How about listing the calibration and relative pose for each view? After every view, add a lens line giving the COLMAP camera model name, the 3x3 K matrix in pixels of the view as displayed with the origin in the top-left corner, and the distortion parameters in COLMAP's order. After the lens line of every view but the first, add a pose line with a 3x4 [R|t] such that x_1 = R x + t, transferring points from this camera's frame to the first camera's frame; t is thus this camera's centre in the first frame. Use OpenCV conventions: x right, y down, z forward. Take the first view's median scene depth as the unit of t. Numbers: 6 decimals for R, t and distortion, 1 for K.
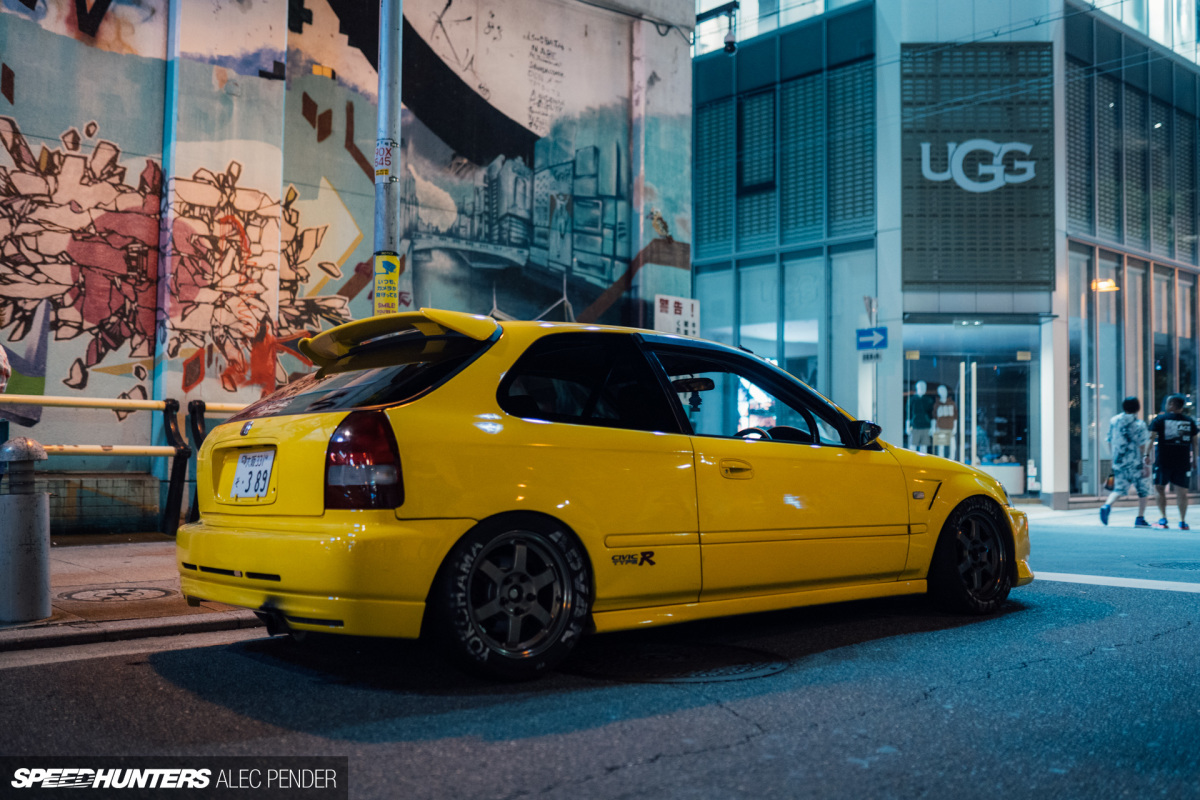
lens RADIAL K [[1152.5, 0, 600.0], [0, 1152.5, 400.0], [0, 0, 1]] dist [-0.071544, 0.122377]
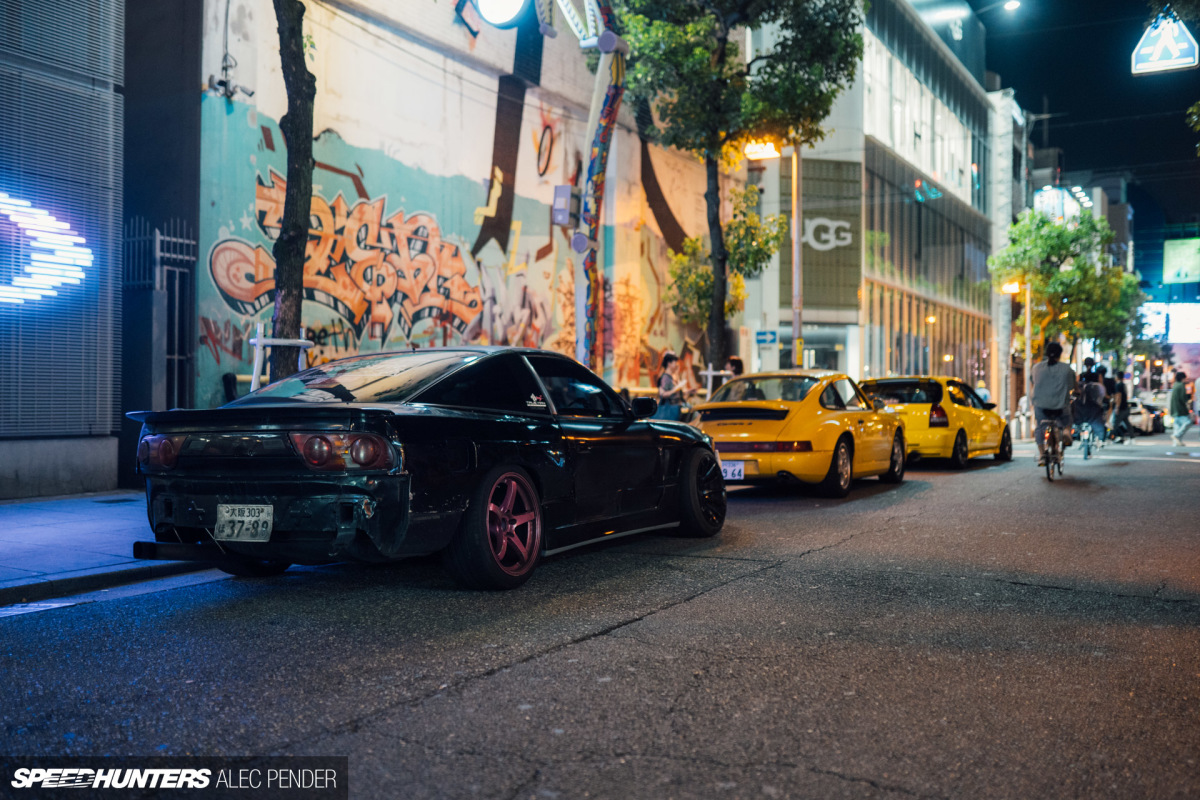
lens RADIAL K [[1152.5, 0, 600.0], [0, 1152.5, 400.0], [0, 0, 1]] dist [-0.071544, 0.122377]
pose [[0.943654, -0.005170, 0.330894, -0.531908], [-0.010371, 0.998925, 0.045186, -0.035088], [-0.330772, -0.046071, 0.942585, -0.487317]]
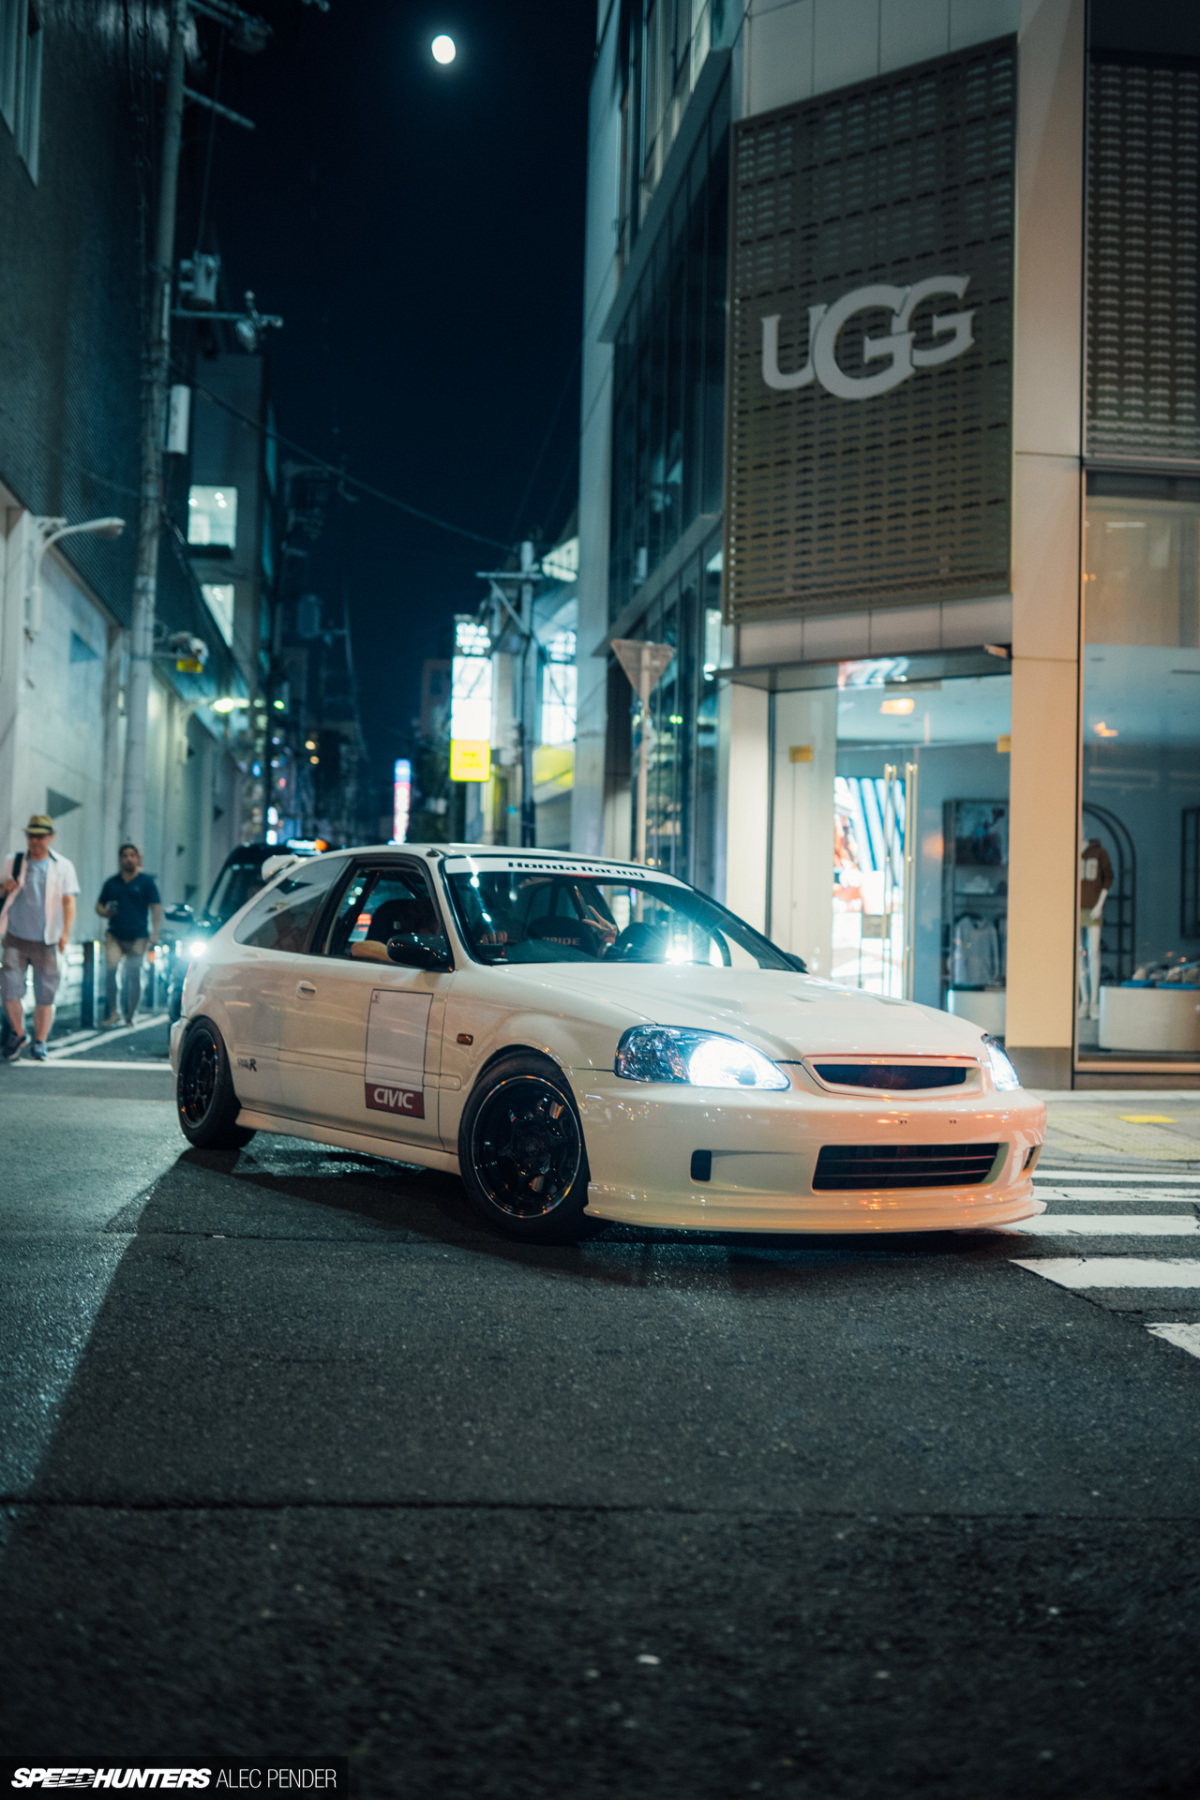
lens RADIAL K [[1728.7, 0, 603.9], [0, 1728.7, 865.7], [0, 0, 1]] dist [-0.071544, 0.122377]
pose [[0.816358, -0.010631, -0.577448, 0.648713], [0.012733, 0.999919, -0.000407, 0.008684], [0.577406, -0.007020, 0.816427, 0.361250]]
